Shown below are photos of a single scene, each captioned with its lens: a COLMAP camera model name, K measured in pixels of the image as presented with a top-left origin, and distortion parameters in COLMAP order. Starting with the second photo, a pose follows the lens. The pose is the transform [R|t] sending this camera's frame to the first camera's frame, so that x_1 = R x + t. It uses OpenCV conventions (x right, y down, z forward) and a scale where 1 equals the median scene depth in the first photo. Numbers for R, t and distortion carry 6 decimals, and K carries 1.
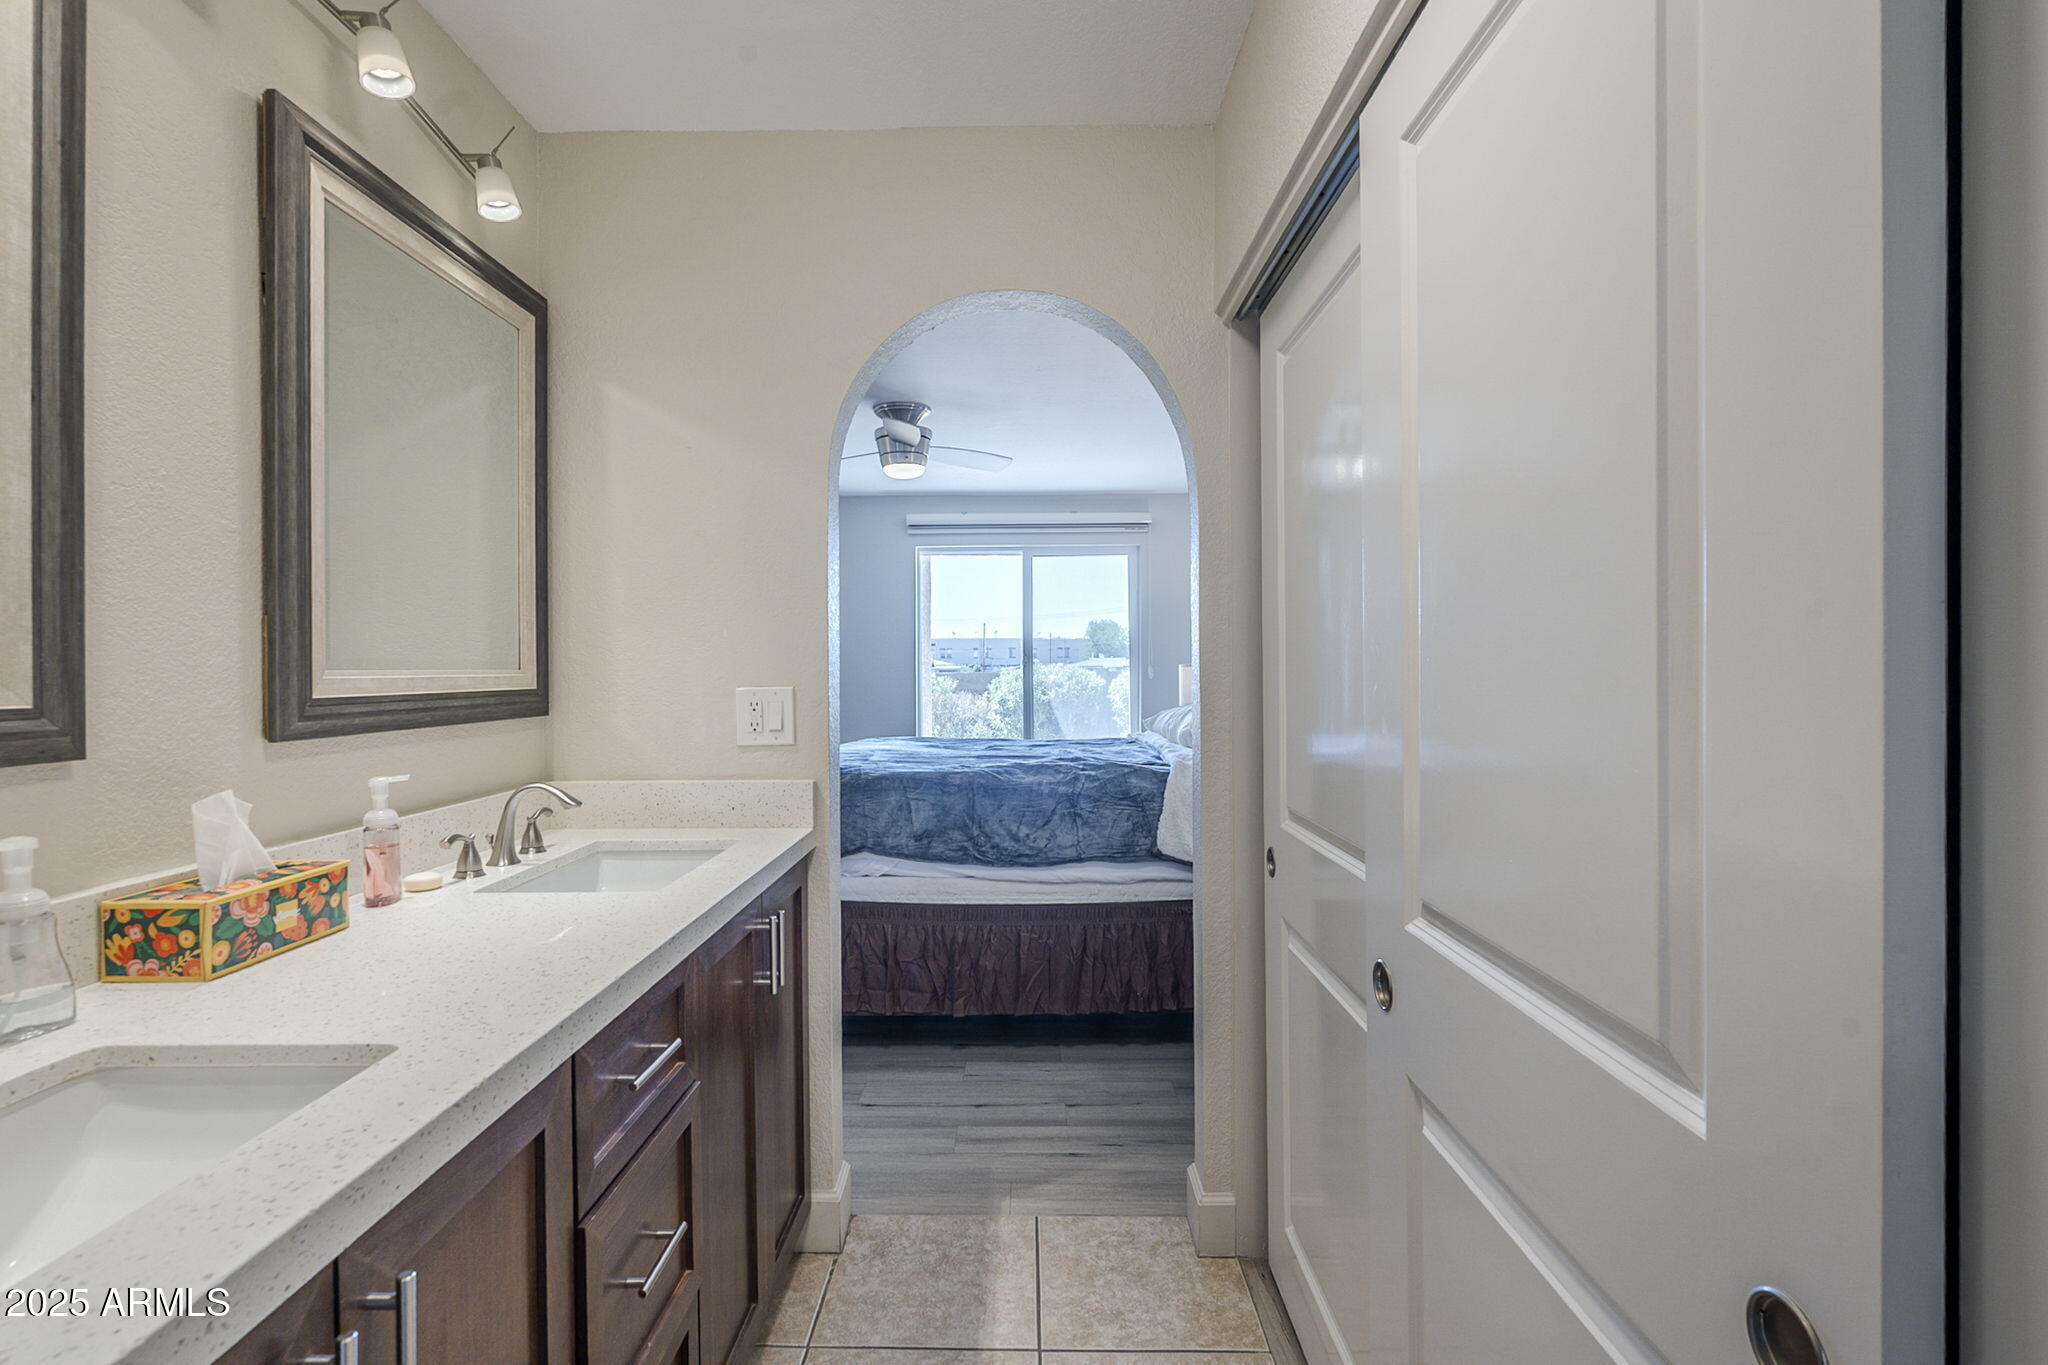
lens RADIAL K [[922.4, 0, 1029.6], [0, 922.4, 662.1], [0, 0, 1]] dist [-0.001396, -0.000164]
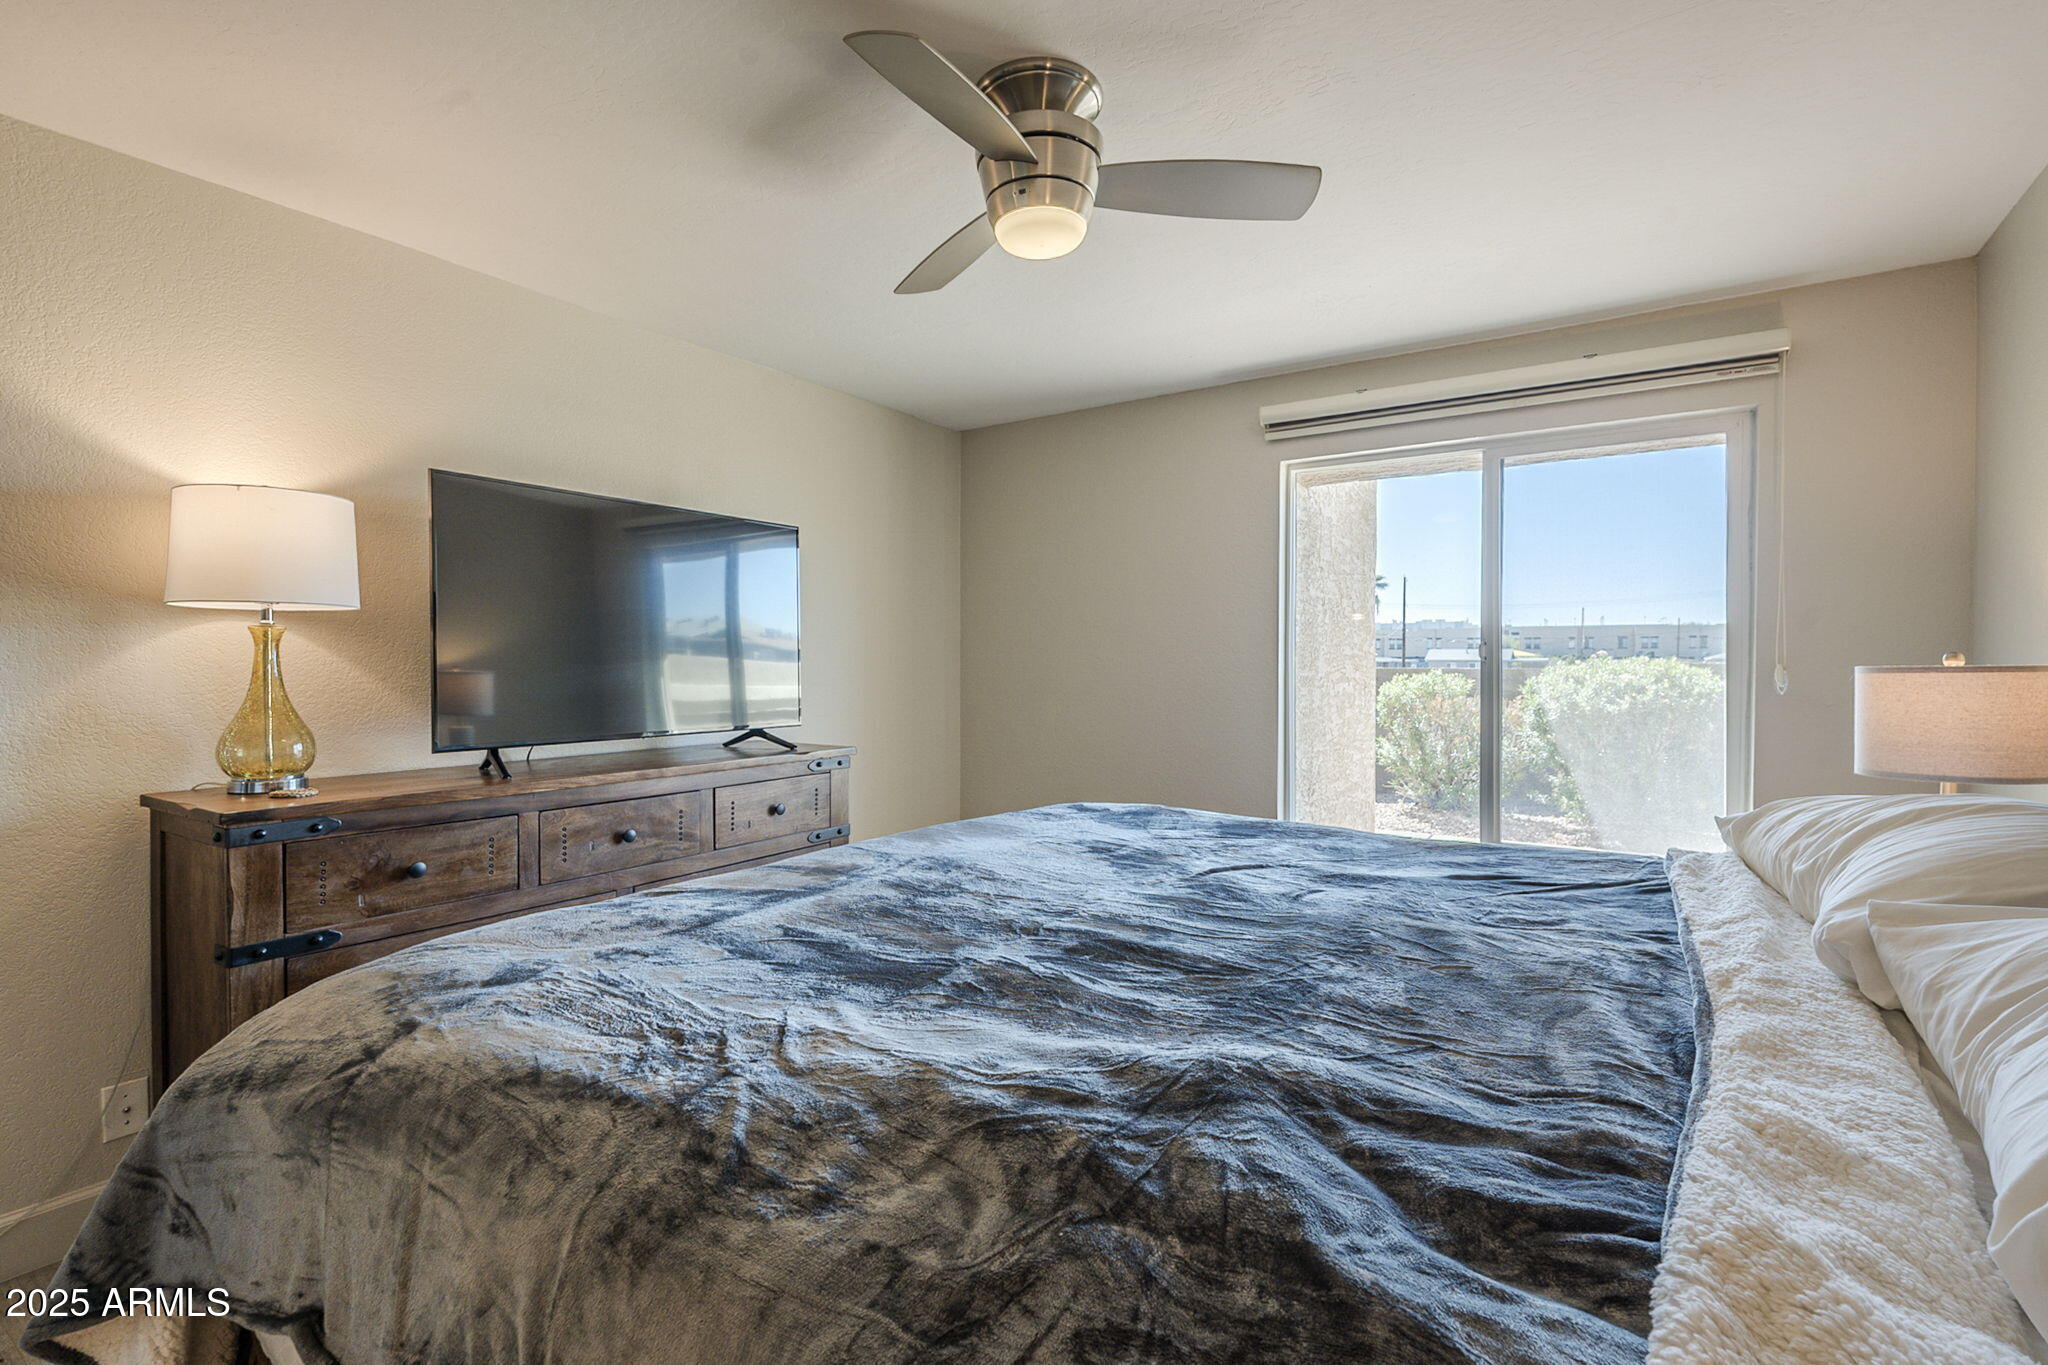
lens RADIAL K [[922.4, 0, 1029.6], [0, 922.4, 662.1], [0, 0, 1]] dist [-0.001396, -0.000164]
pose [[0.841989, 0.011785, -0.539366, 0.082171], [-0.005281, 0.999894, 0.013604, -0.014864], [0.539469, -0.008607, 0.841962, 0.577088]]
